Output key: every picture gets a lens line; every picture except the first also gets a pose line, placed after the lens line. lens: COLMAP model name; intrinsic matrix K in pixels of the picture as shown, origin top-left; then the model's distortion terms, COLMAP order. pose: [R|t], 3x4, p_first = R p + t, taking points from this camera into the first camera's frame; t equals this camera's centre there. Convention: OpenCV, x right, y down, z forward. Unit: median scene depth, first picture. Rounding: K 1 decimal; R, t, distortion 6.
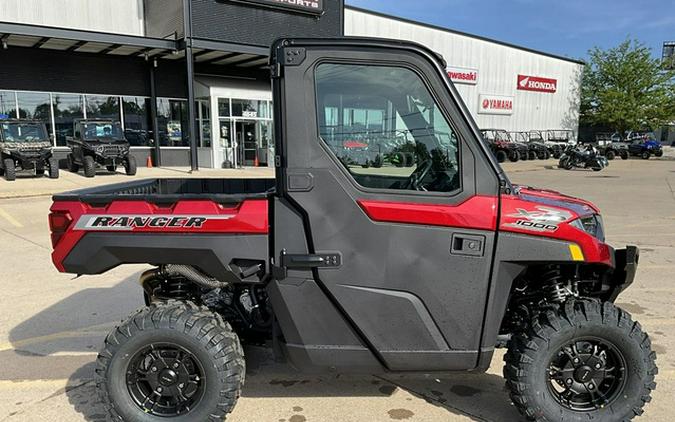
lens RADIAL K [[509.7, 0, 328.2], [0, 509.7, 247.6], [0, 0, 1]] dist [-0.000166, -0.006954]
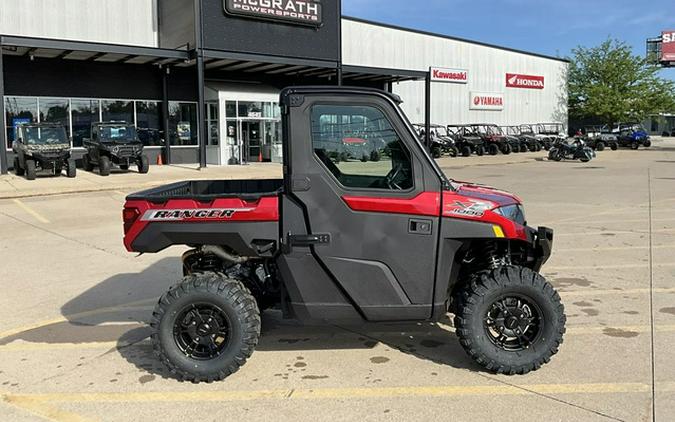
lens RADIAL K [[506.3, 0, 332.2], [0, 506.3, 173.2], [0, 0, 1]] dist [0.037364, -0.002487]
pose [[0.999886, -0.014567, 0.004065, 0.025312], [0.014974, 0.991244, -0.131193, 0.025966], [-0.002118, 0.131239, 0.991348, -0.378348]]
